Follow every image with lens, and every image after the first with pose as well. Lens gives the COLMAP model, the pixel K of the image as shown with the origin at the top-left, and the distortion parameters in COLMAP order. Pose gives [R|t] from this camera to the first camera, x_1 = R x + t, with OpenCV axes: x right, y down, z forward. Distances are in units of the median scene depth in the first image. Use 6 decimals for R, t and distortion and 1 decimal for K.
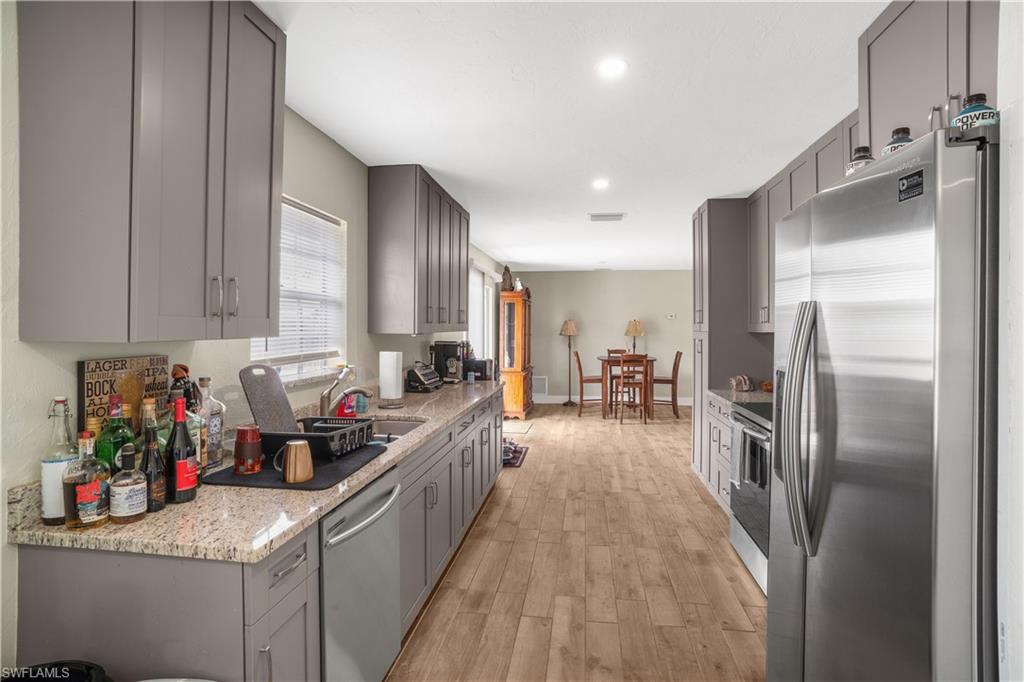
lens RADIAL K [[547.1, 0, 511.1], [0, 547.1, 332.7], [0, 0, 1]] dist [0.001448, 0.004613]
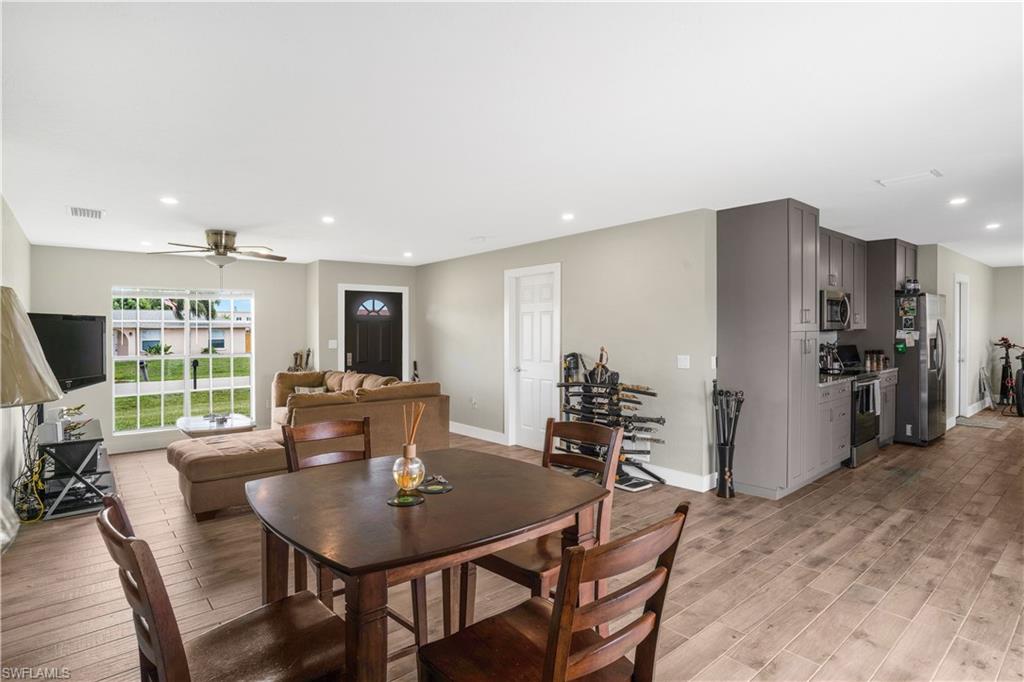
lens RADIAL K [[547.1, 0, 516.1], [0, 547.1, 334.3], [0, 0, 1]] dist [0.001448, 0.004613]
pose [[-0.765654, 0.003697, 0.643242, 0.146278], [0.017161, 0.999745, 0.014680, -0.025900], [-0.643024, 0.022279, -0.765522, 2.853449]]
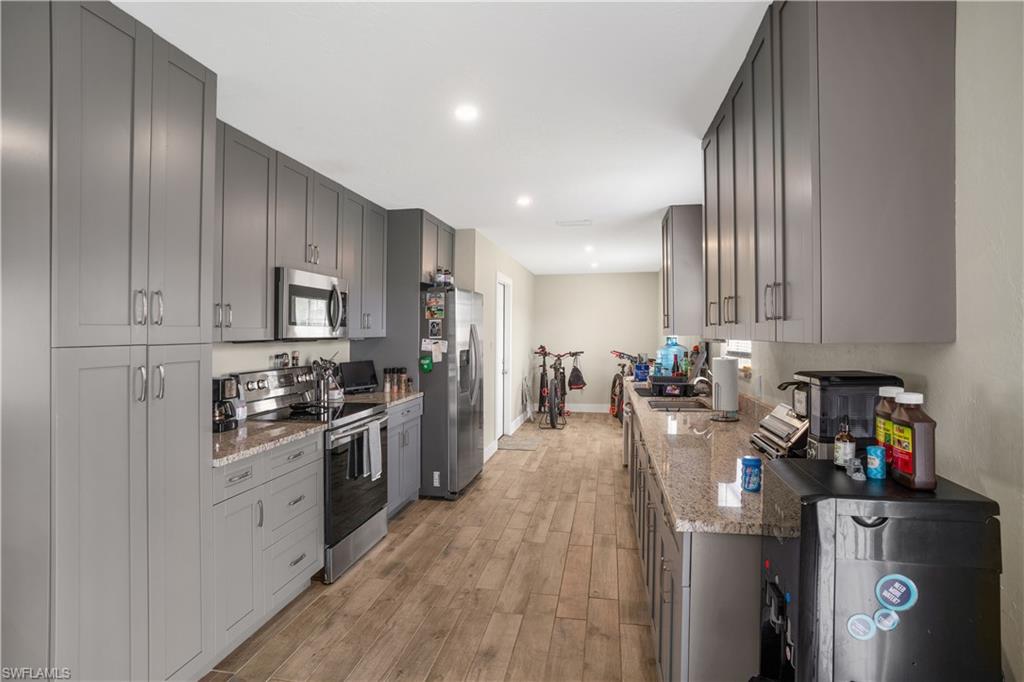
lens RADIAL K [[547.1, 0, 511.1], [0, 547.1, 337.1], [0, 0, 1]] dist [0.001448, 0.004613]
pose [[-0.999226, 0.002396, 0.039269, 0.089503], [0.003056, 0.999855, 0.016758, -0.015414], [-0.039223, 0.016865, -0.999088, 1.871995]]
